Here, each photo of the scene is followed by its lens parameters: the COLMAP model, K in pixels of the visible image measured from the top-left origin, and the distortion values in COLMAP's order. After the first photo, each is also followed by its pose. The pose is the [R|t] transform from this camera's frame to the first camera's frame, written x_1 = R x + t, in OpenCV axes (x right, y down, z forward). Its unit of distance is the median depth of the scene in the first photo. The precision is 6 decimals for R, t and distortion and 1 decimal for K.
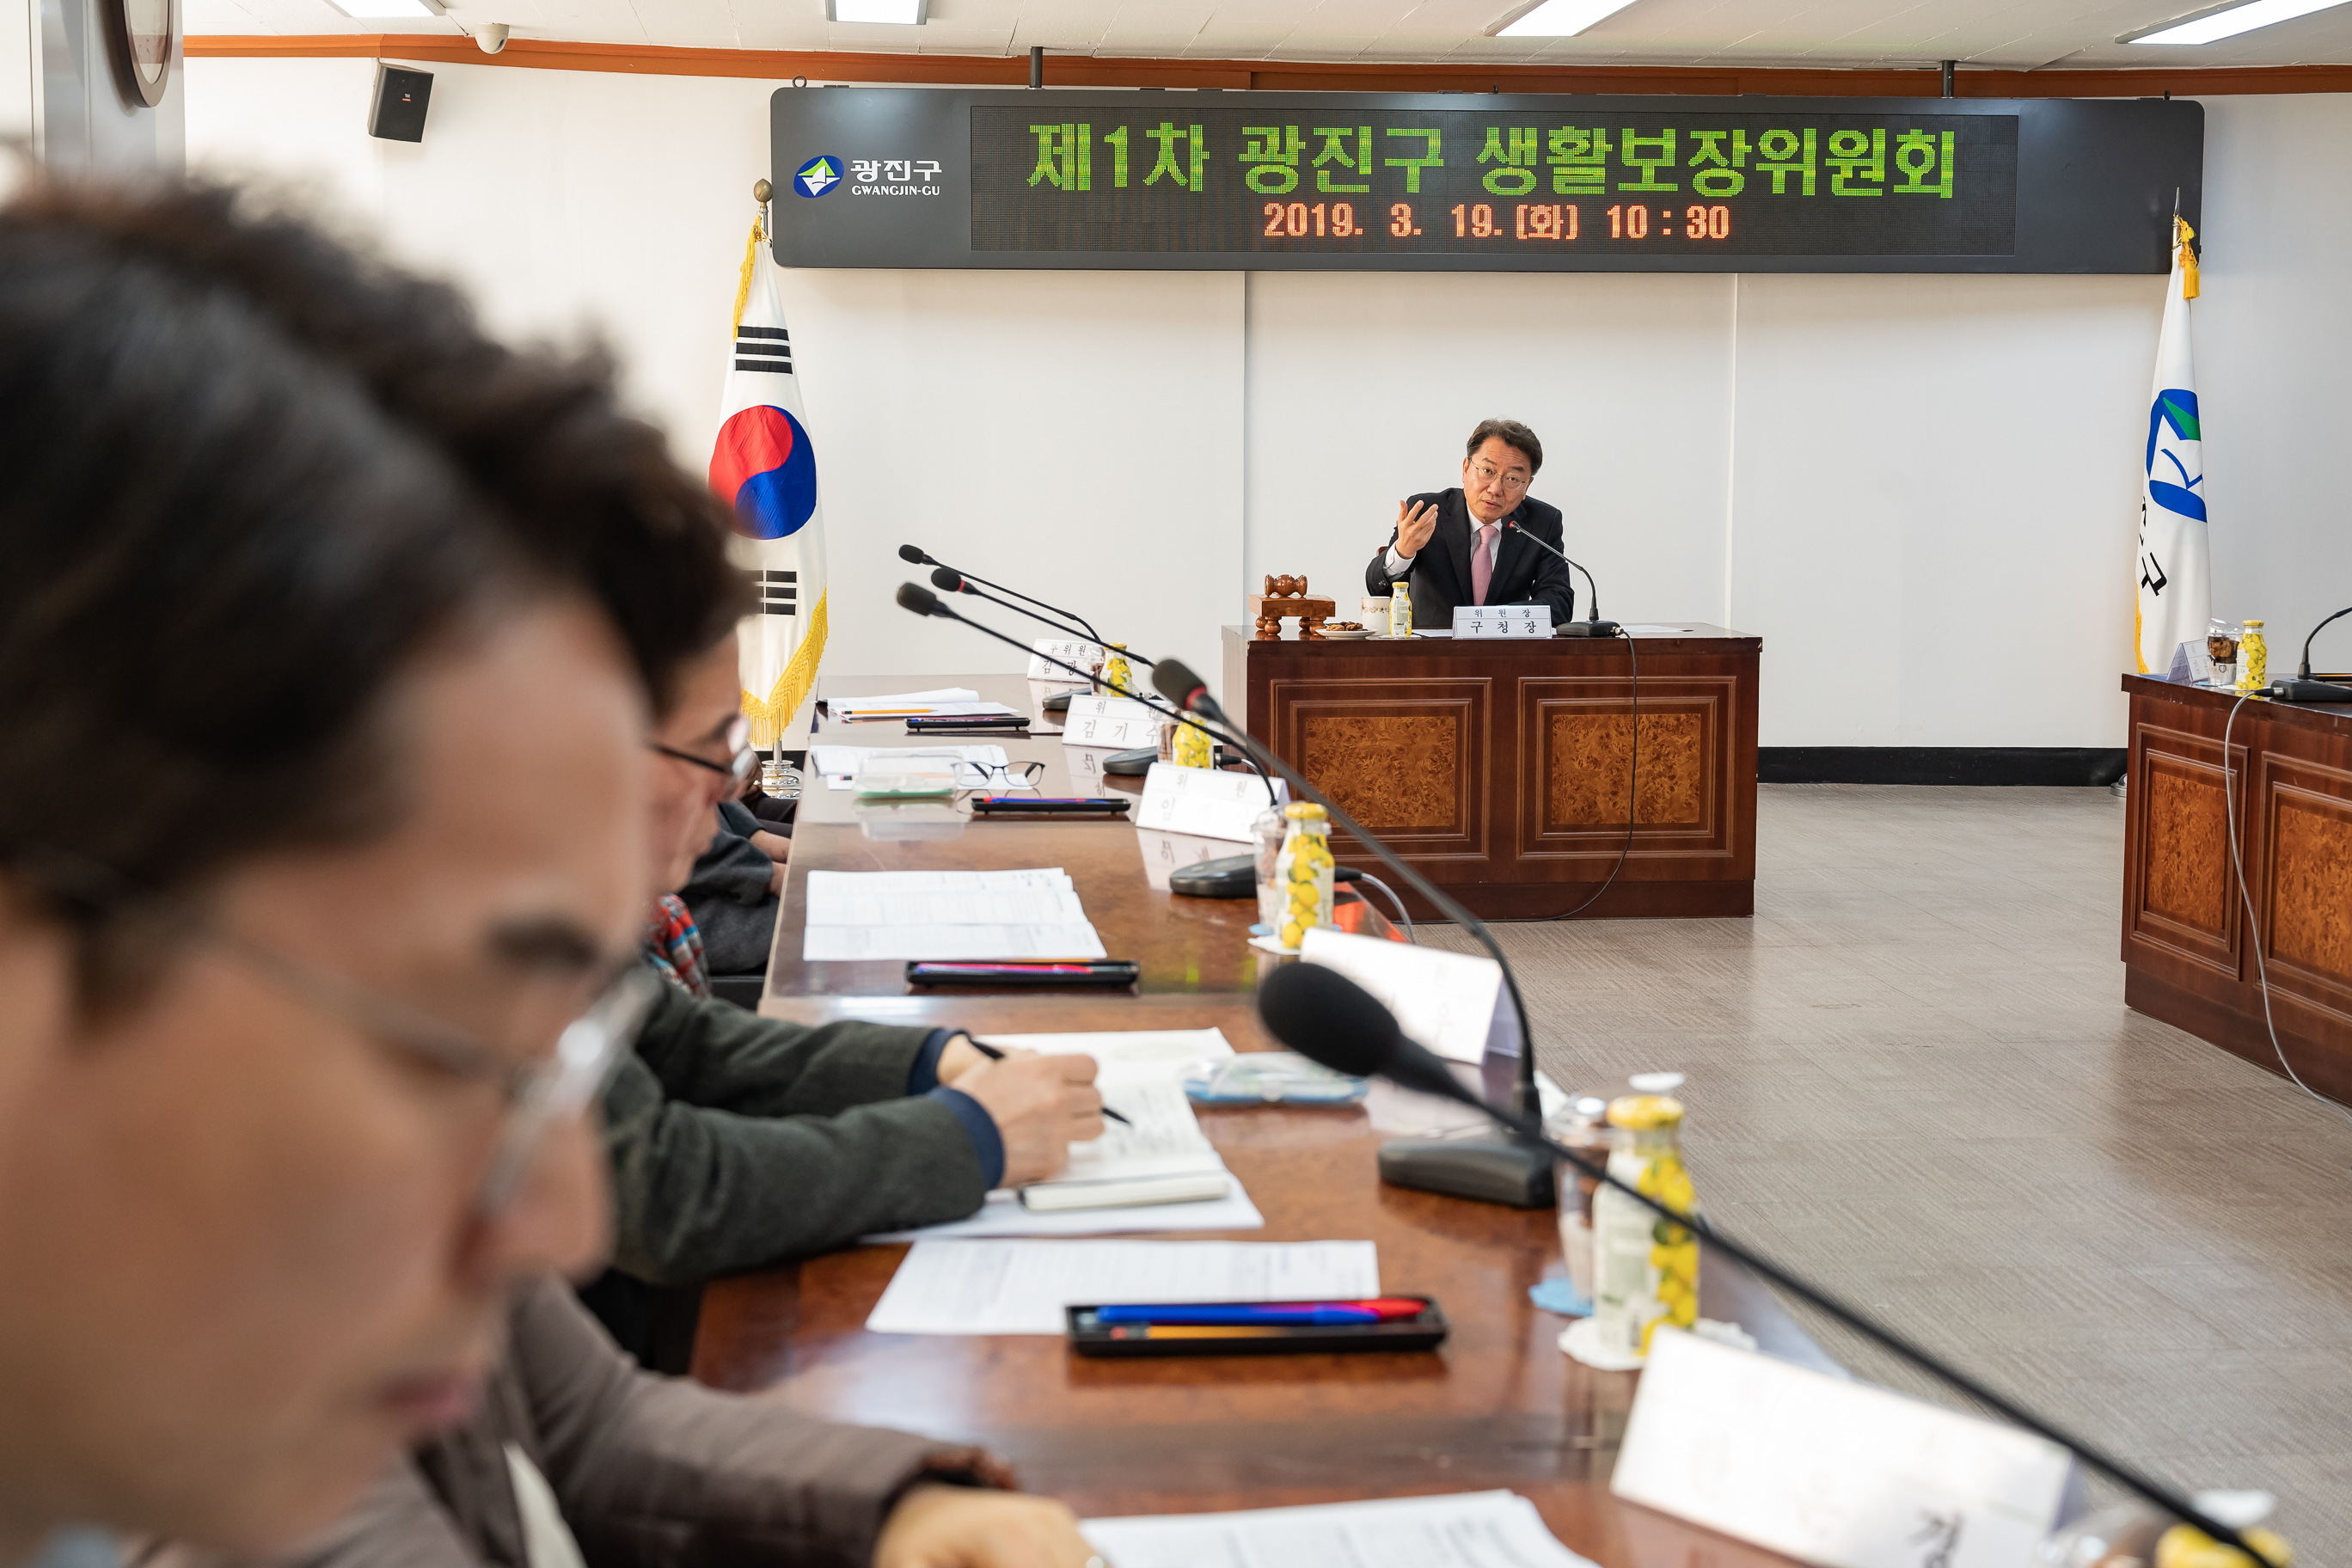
lens RADIAL K [[3306.3, 0, 1171.2], [0, 3306.3, 782.1], [0, 0, 1]] dist [-0.013005, 0.000000]
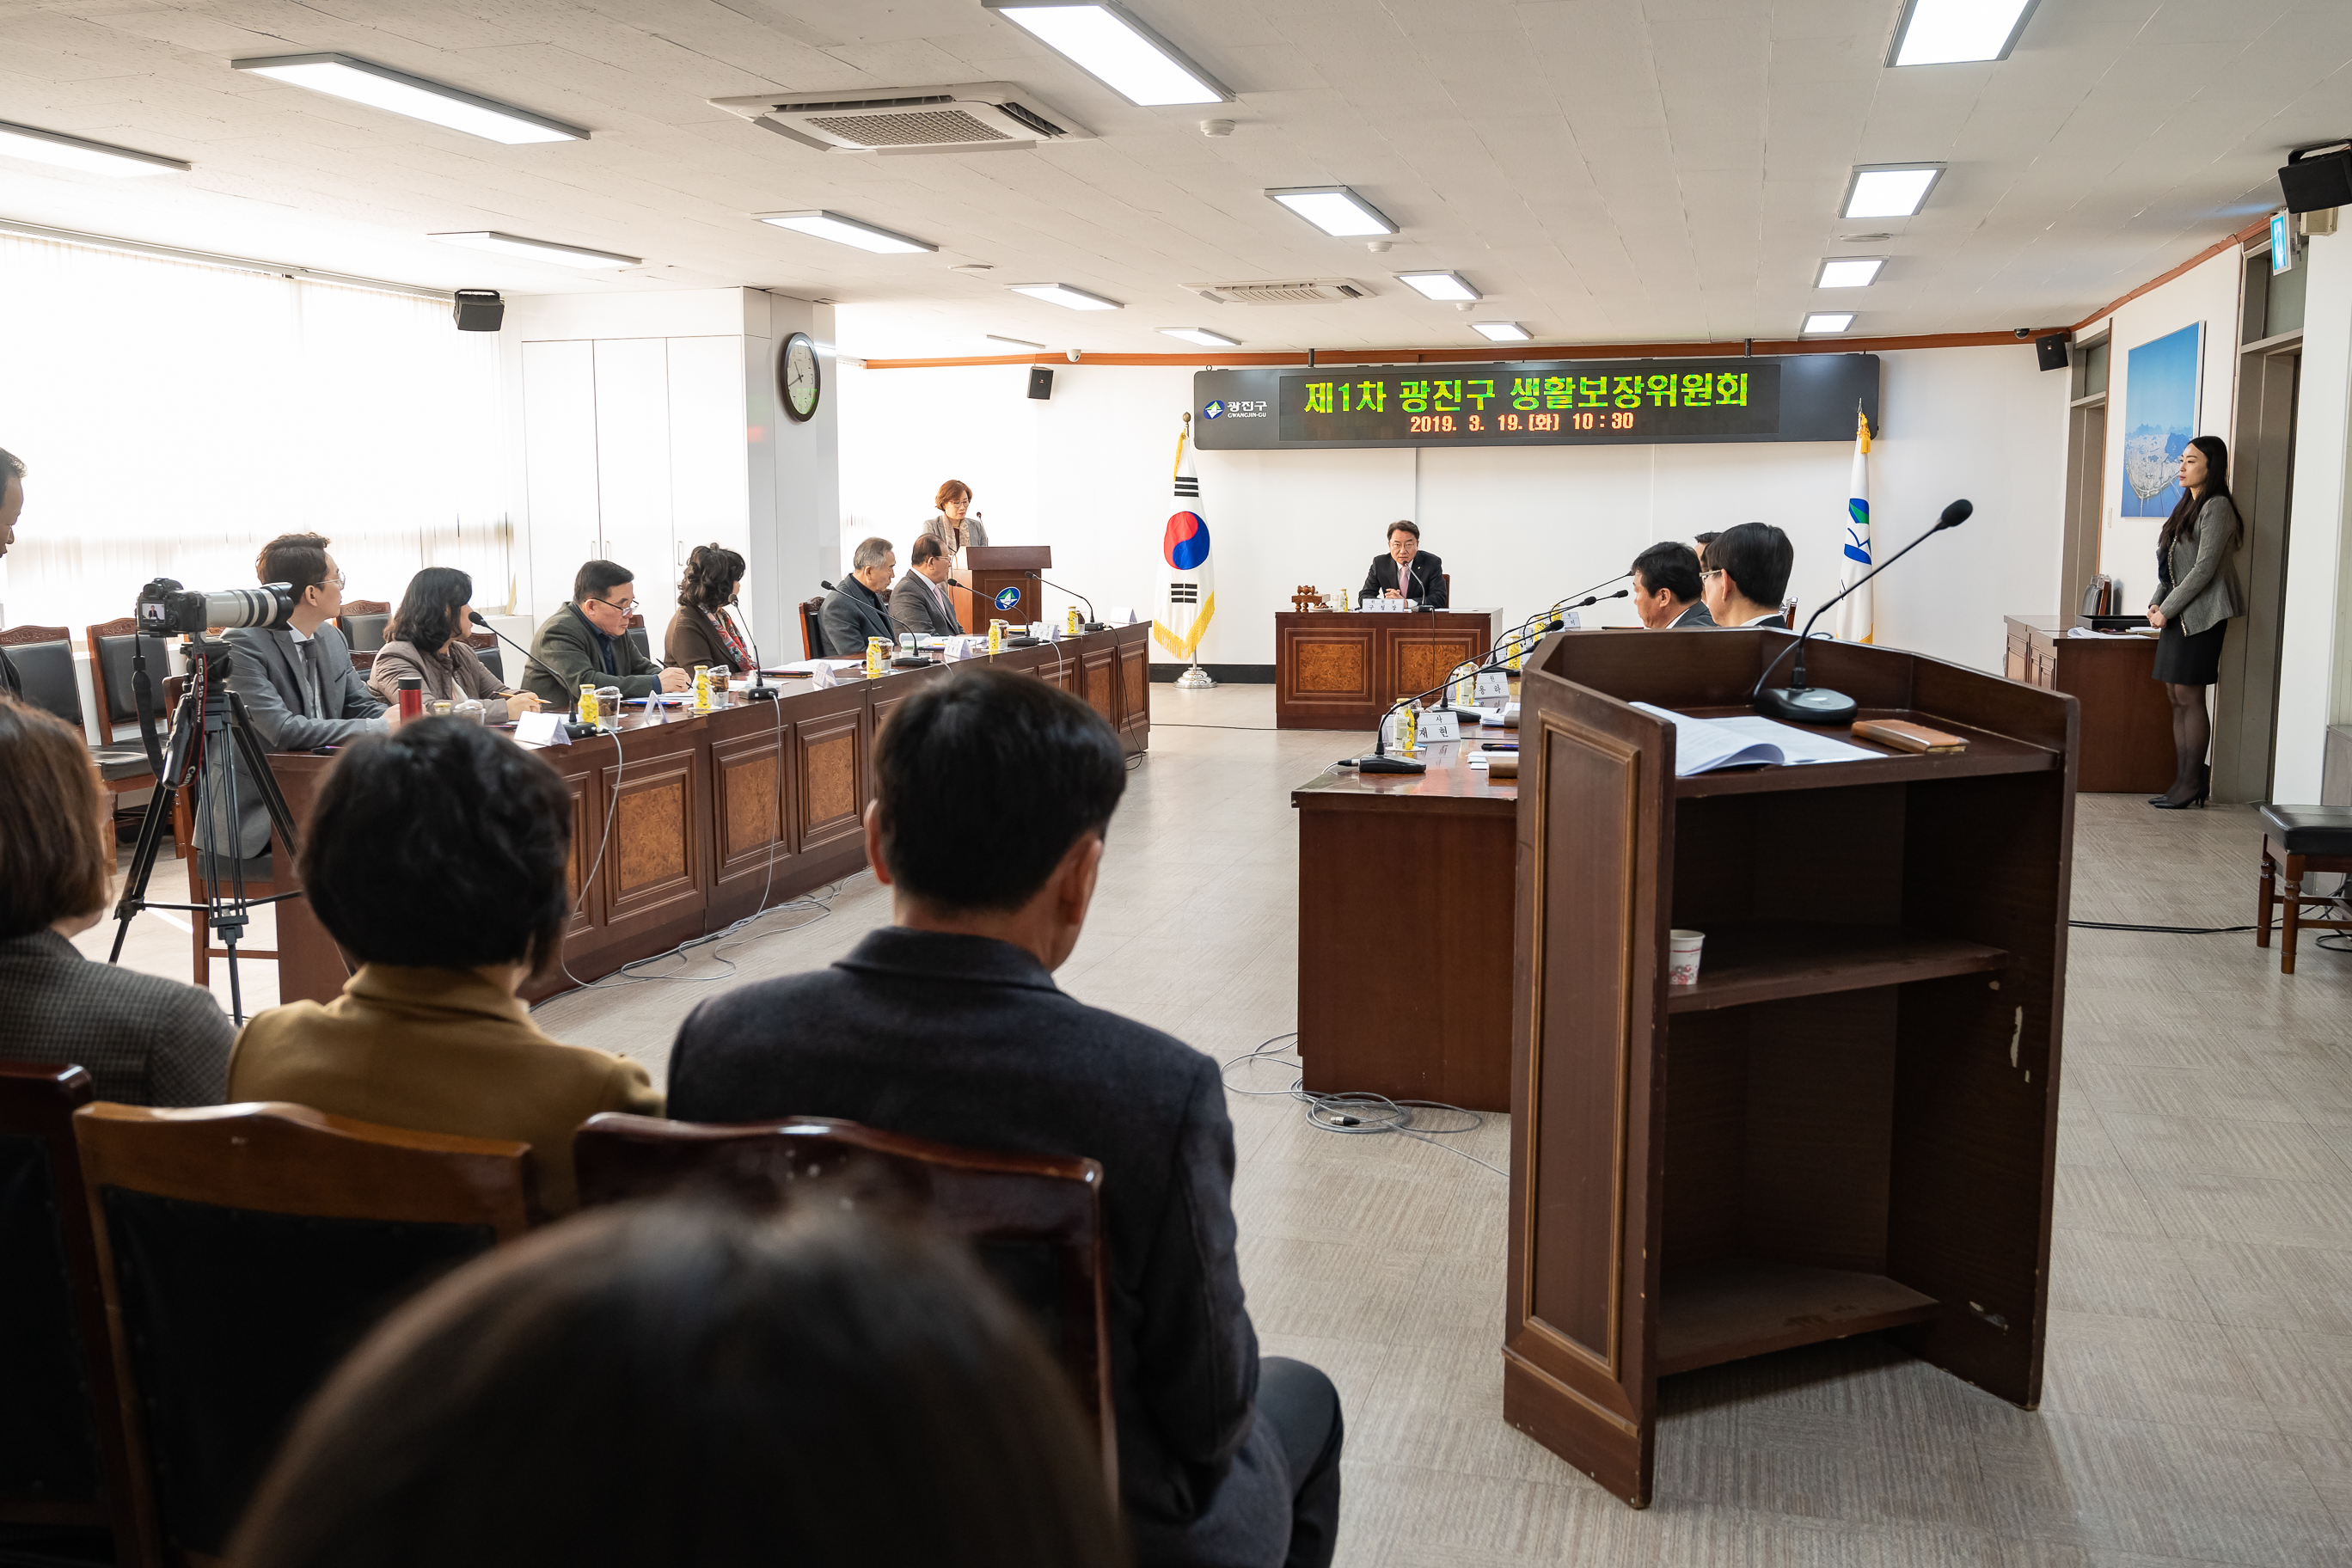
lens RADIAL K [[2123.3, 0, 1172.5], [0, 2123.3, 790.5], [0, 0, 1]] dist [-0.004552, 0.008413]
pose [[0.937844, 0.039344, -0.344820, 0.373093], [-0.028754, 0.998946, 0.035773, 0.026254], [0.345864, -0.023634, 0.937987, -0.377326]]
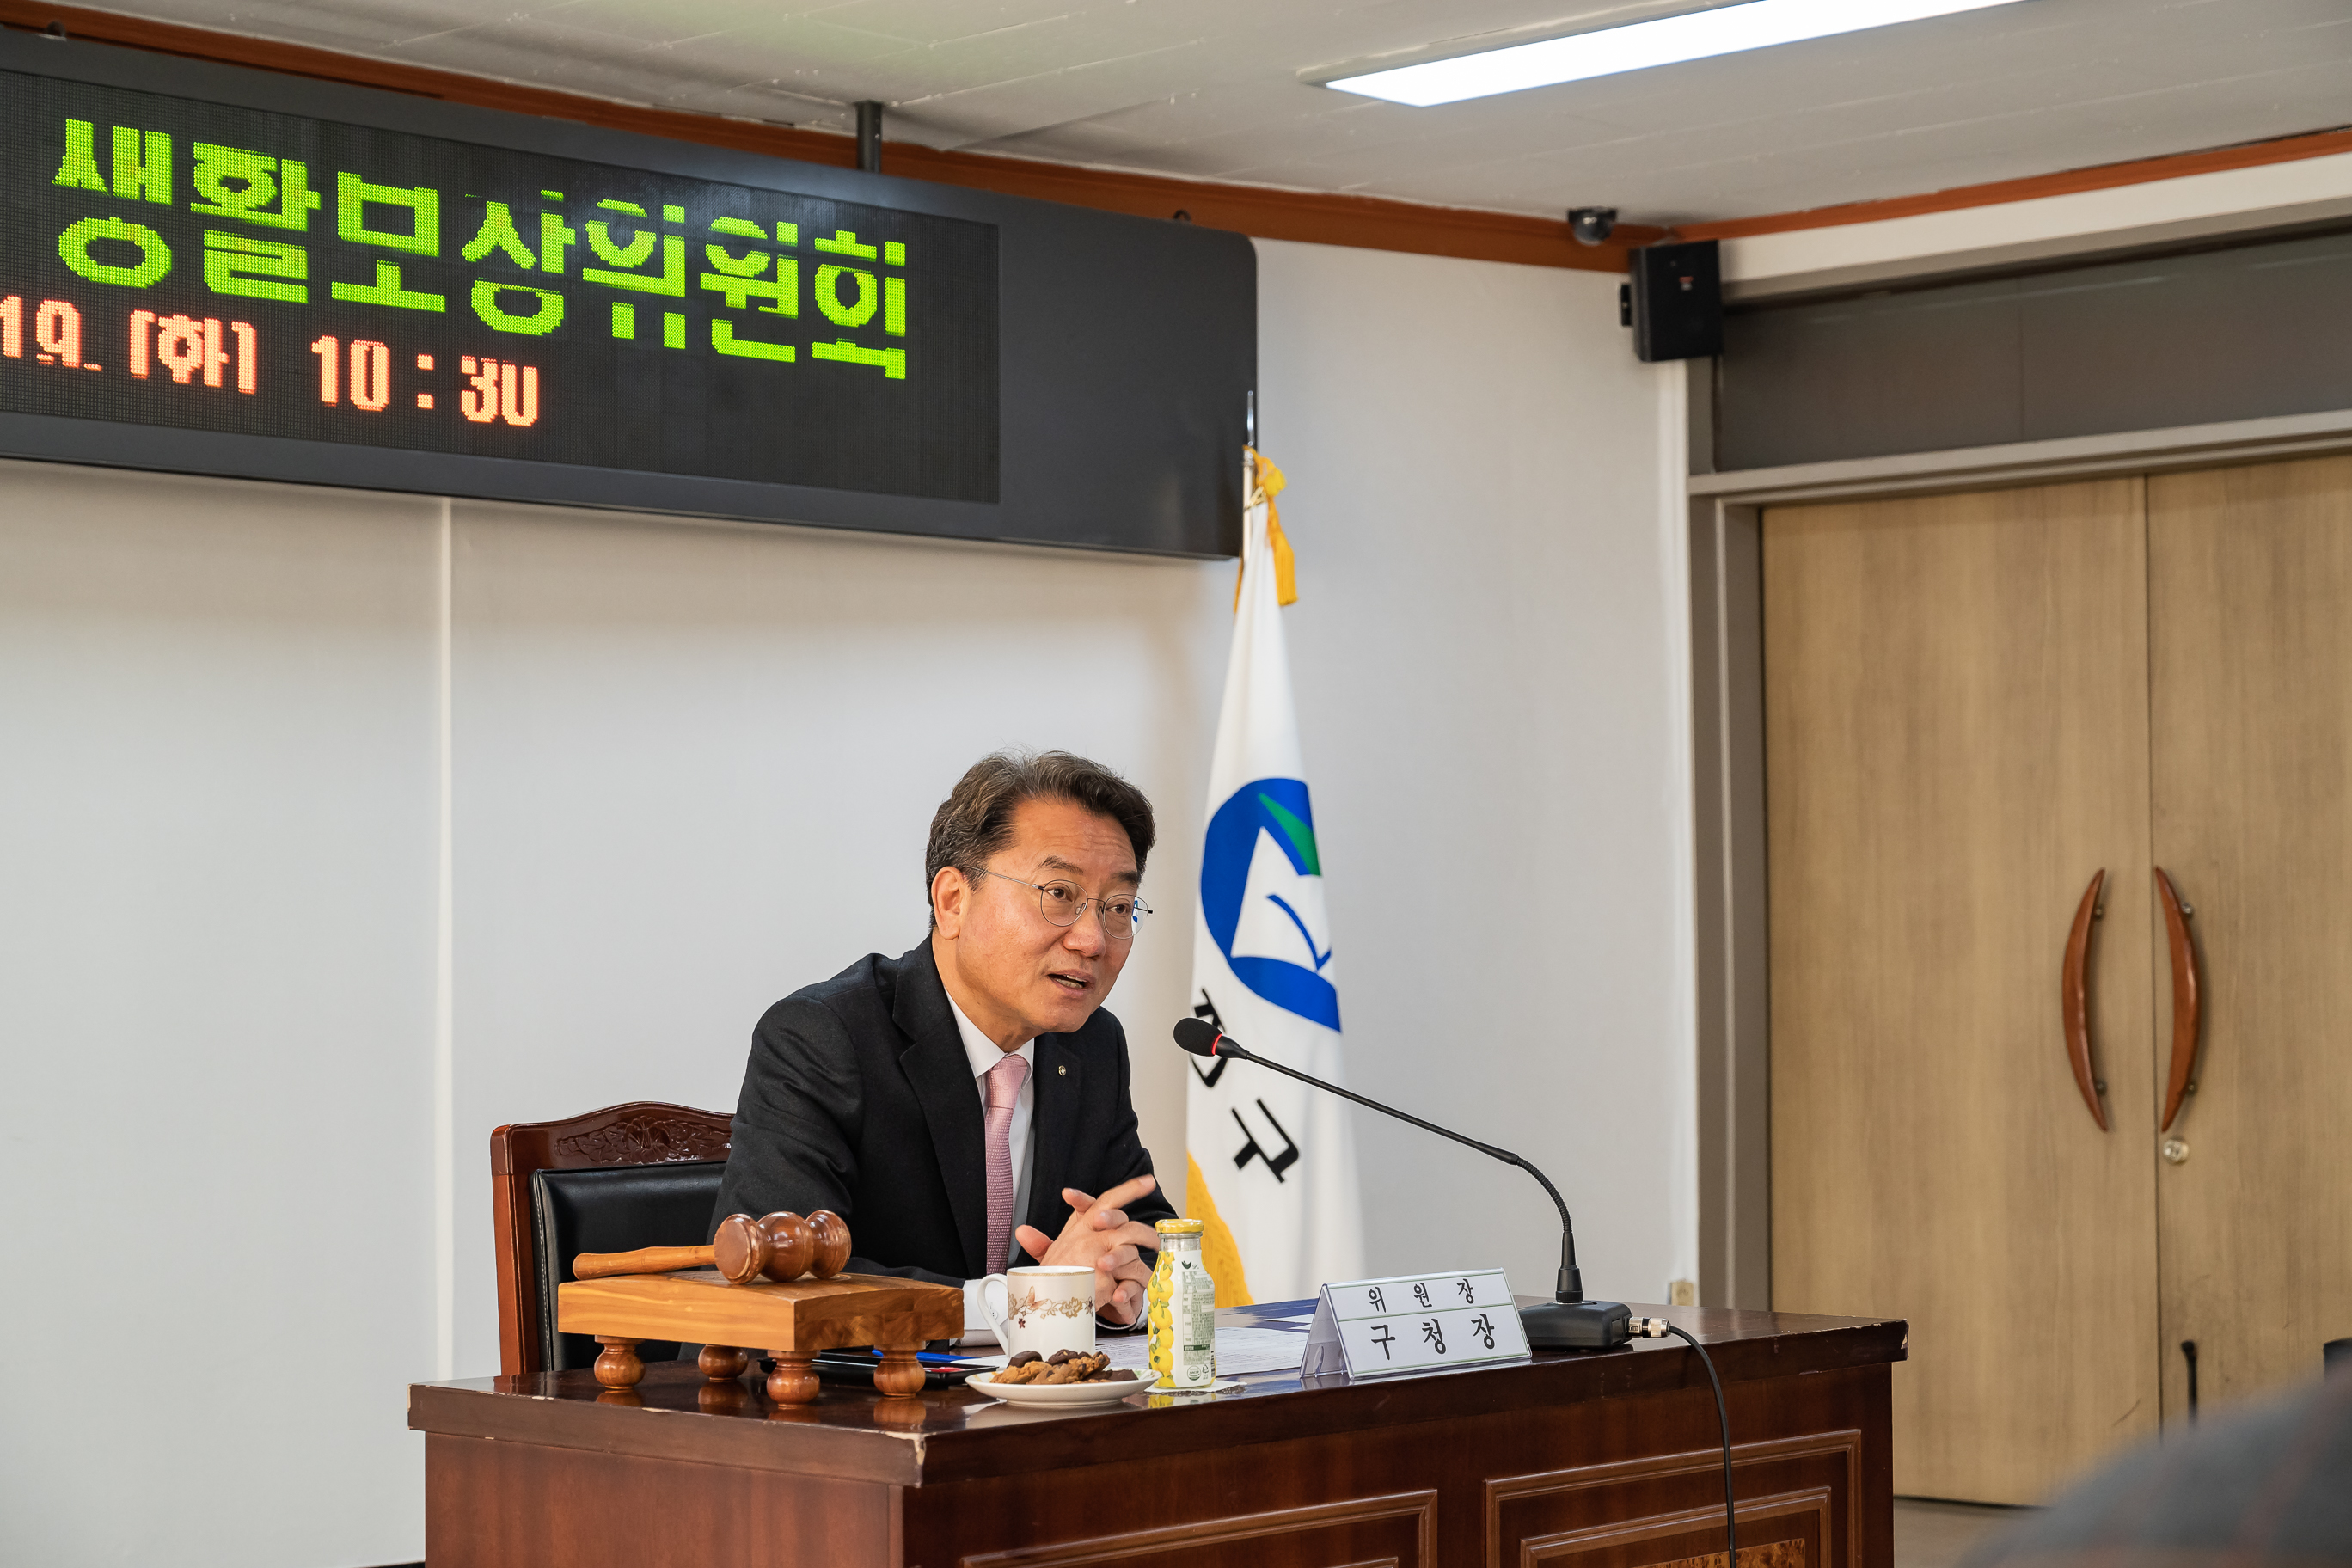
lens RADIAL K [[4496.9, 0, 1163.4], [0, 4496.9, 789.8], [0, 0, 1]] dist [0.005434, 0.000000]
pose [[0.749195, 0.016798, 0.662137, -0.173985], [0.079152, 0.990244, -0.114680, -0.039135], [-0.657603, 0.138327, 0.740556, 0.503257]]
